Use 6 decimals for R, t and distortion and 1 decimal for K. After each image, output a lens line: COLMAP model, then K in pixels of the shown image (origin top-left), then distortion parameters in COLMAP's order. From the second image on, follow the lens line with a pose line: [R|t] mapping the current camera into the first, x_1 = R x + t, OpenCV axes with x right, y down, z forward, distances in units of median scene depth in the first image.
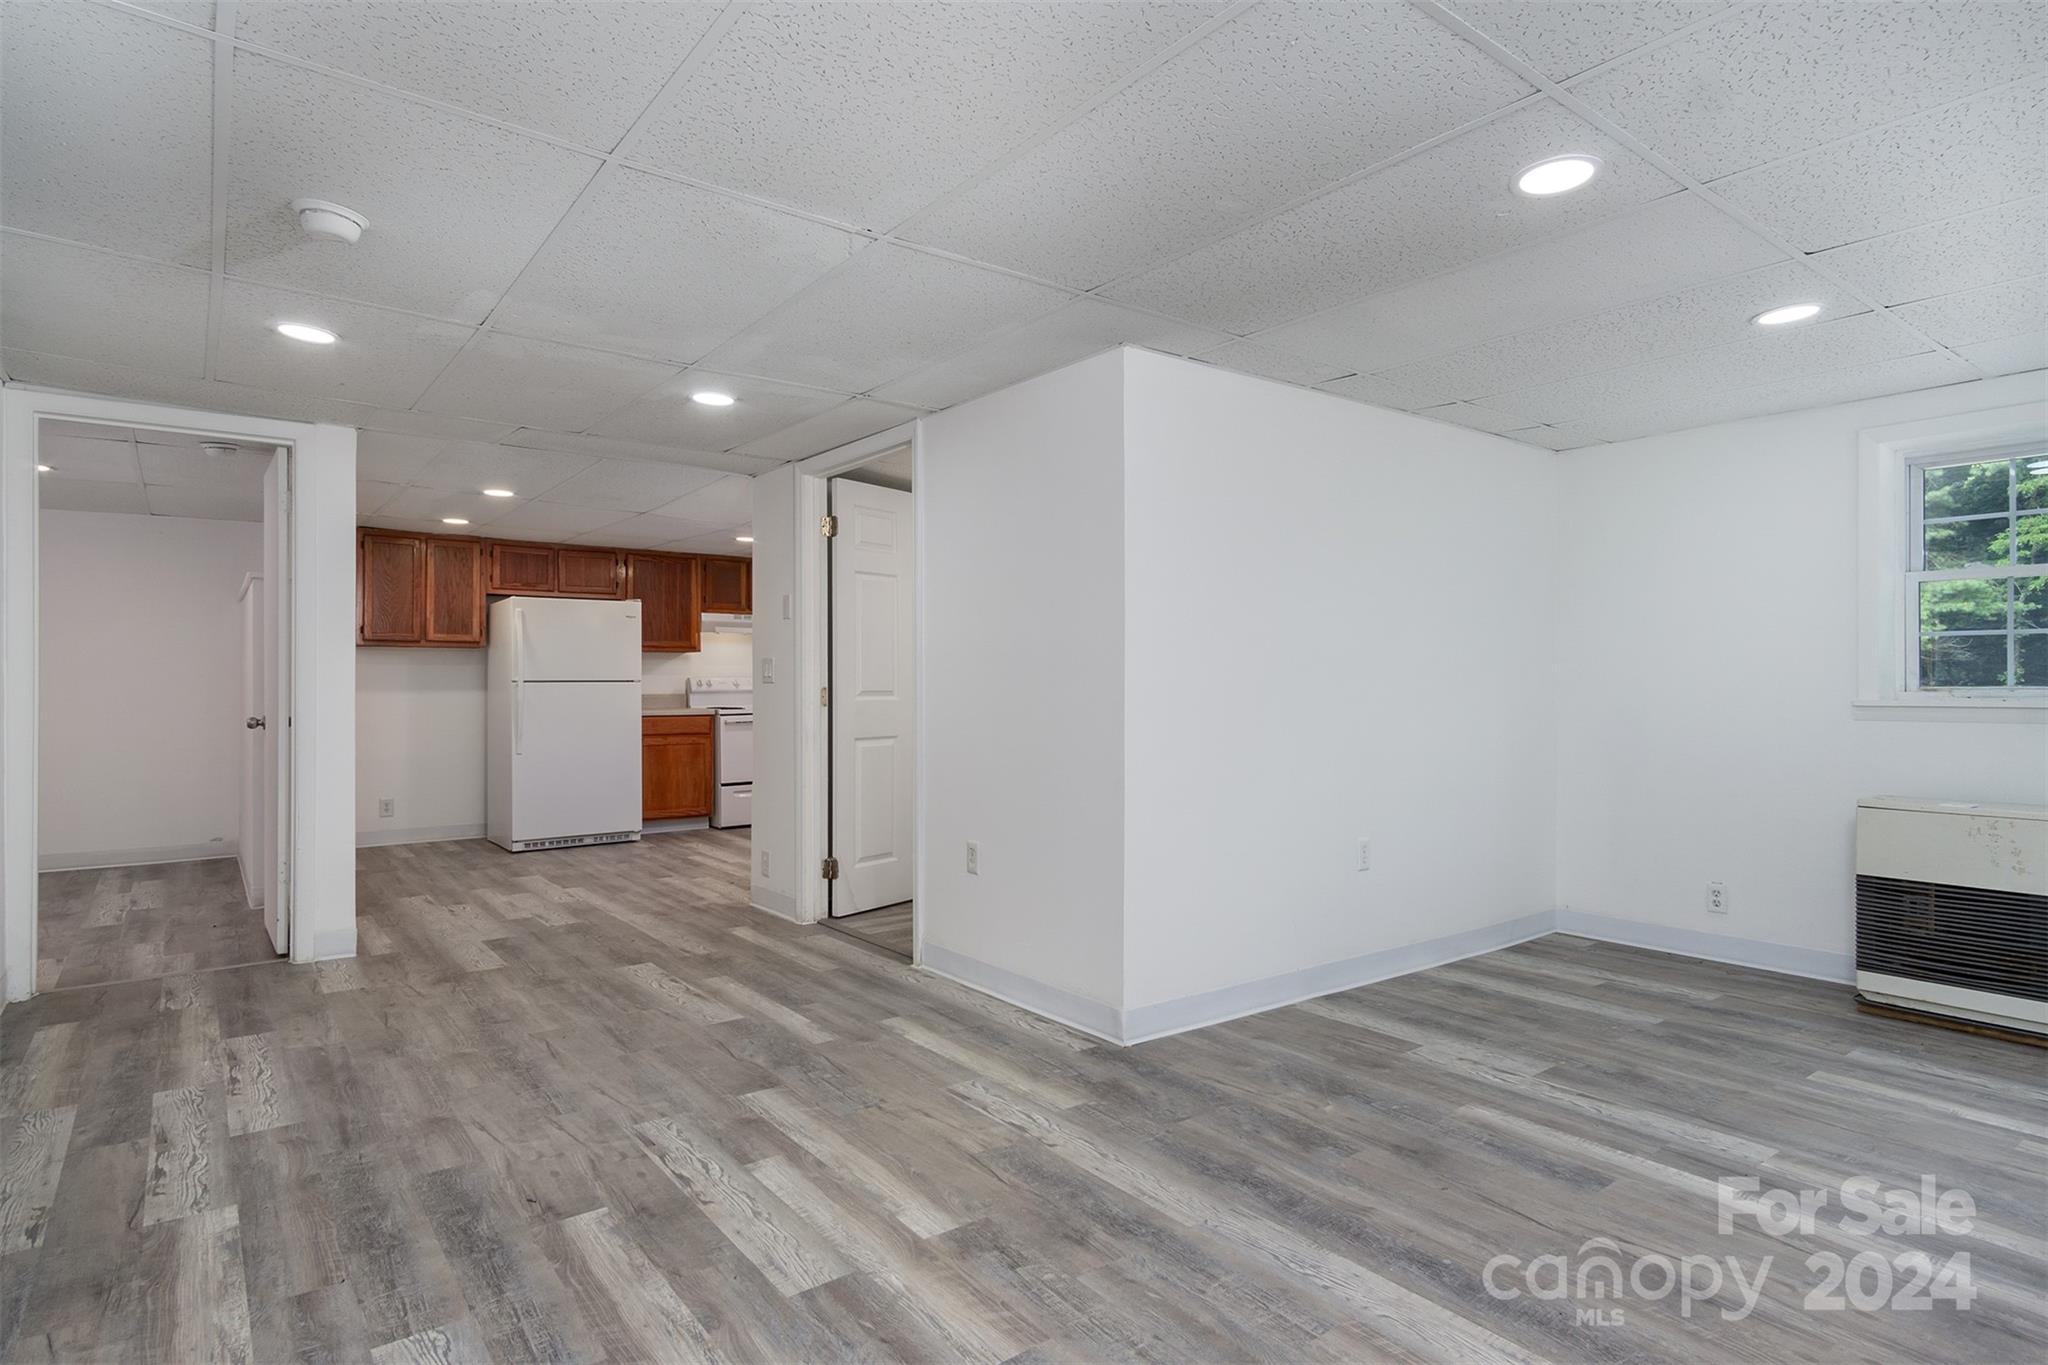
lens RADIAL K [[1080.1, 0, 1012.7], [0, 1080.1, 681.7], [0, 0, 1]] dist [0.006768, 0.005847]
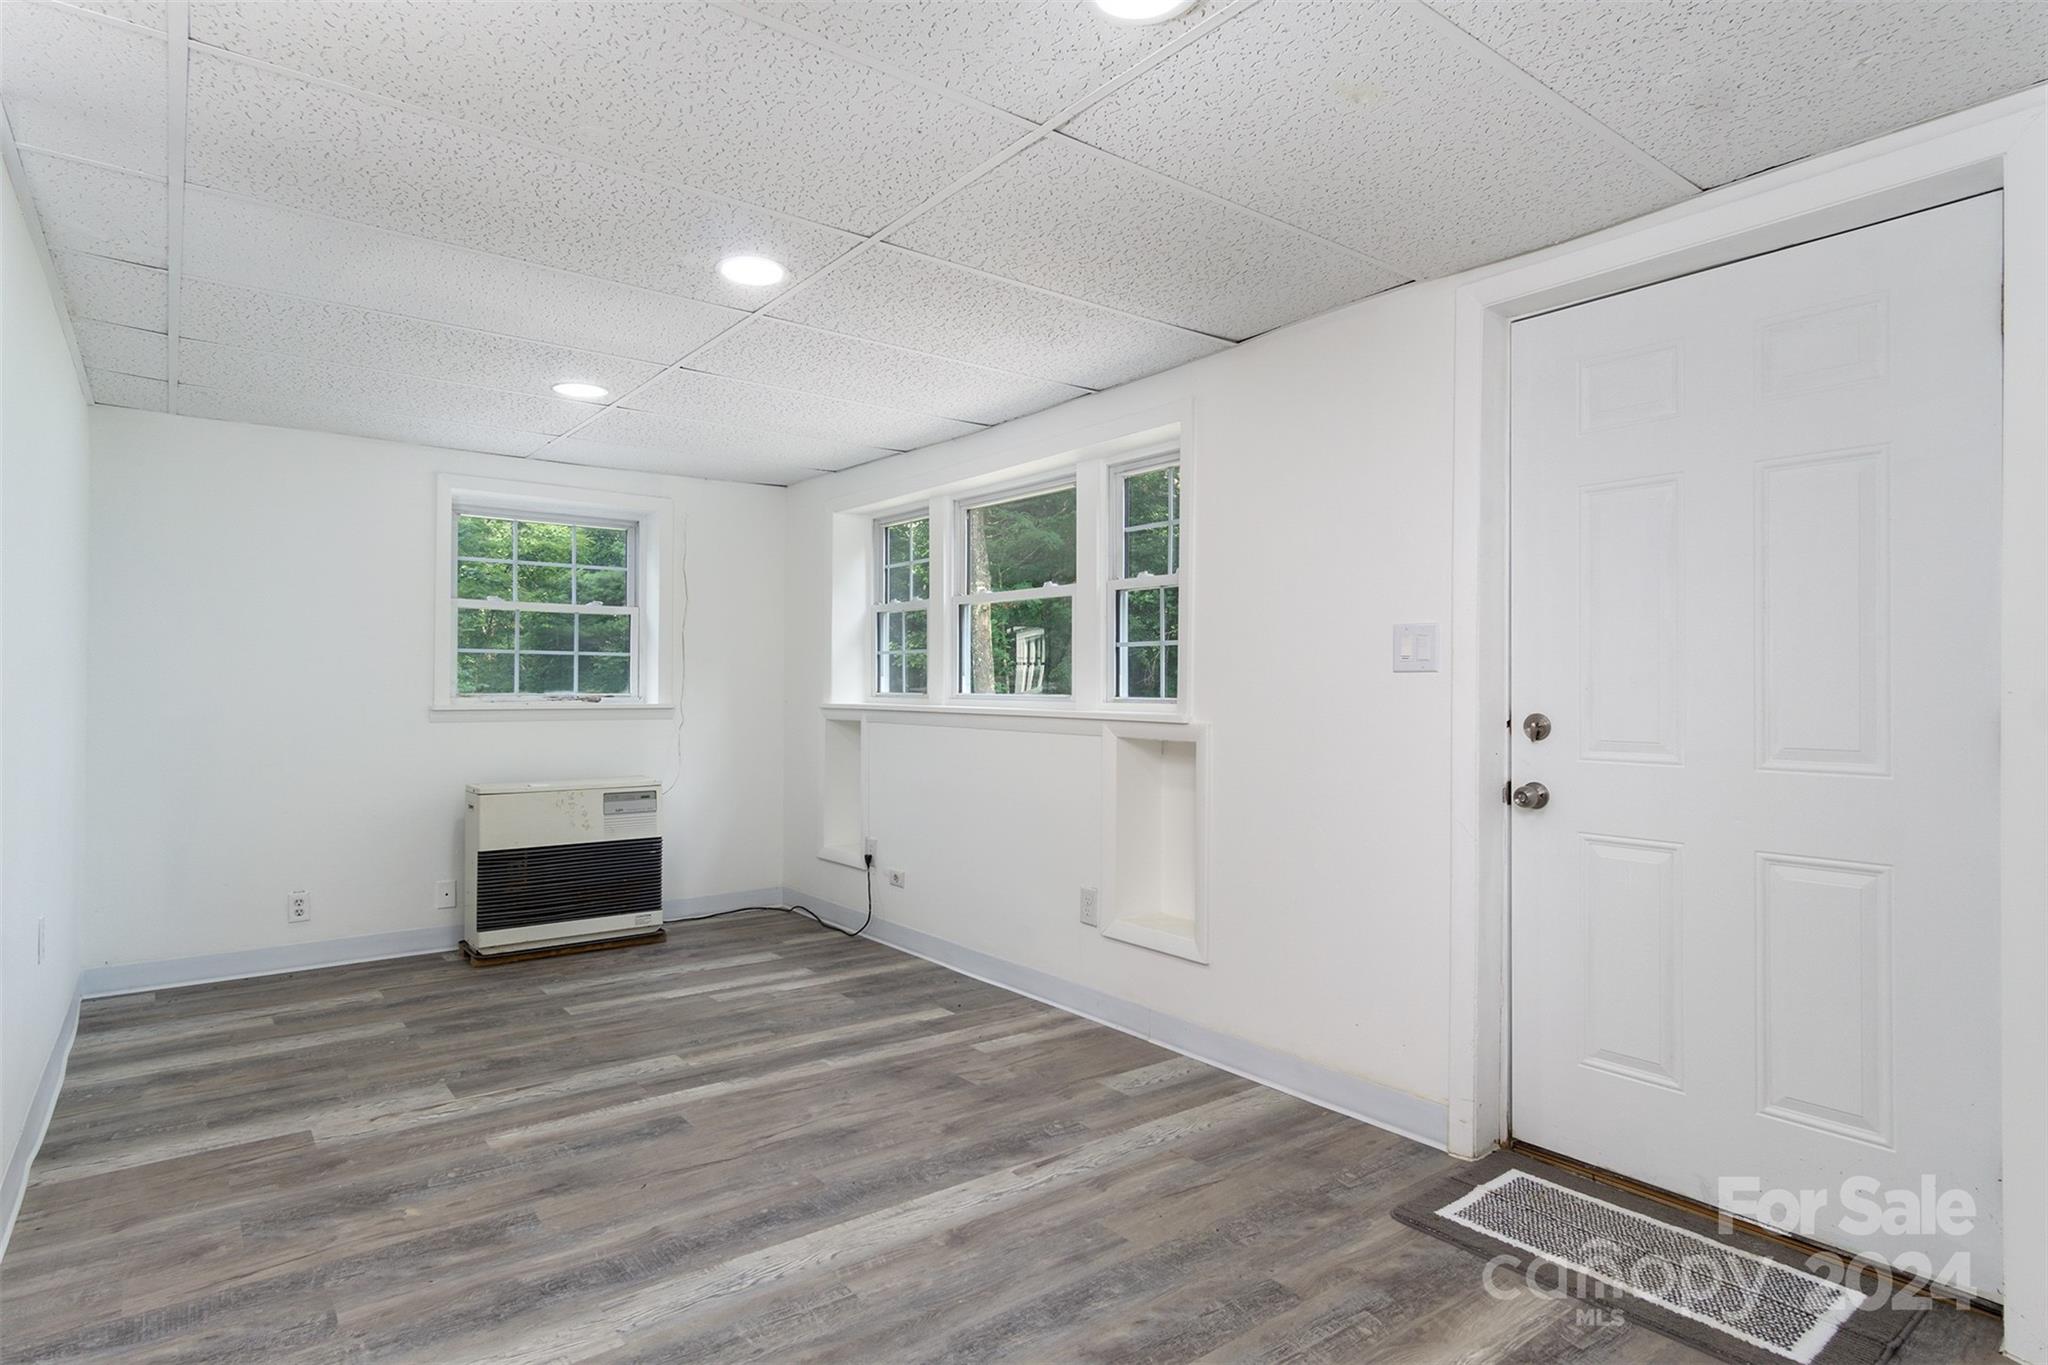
lens RADIAL K [[1080.1, 0, 1011.1], [0, 1080.1, 688.5], [0, 0, 1]] dist [0.006768, 0.005847]
pose [[0.002815, 0.003204, 0.999991, -0.481140], [-0.007492, 0.999967, -0.003183, -0.001561], [-0.999968, -0.007483, 0.002838, 0.500986]]
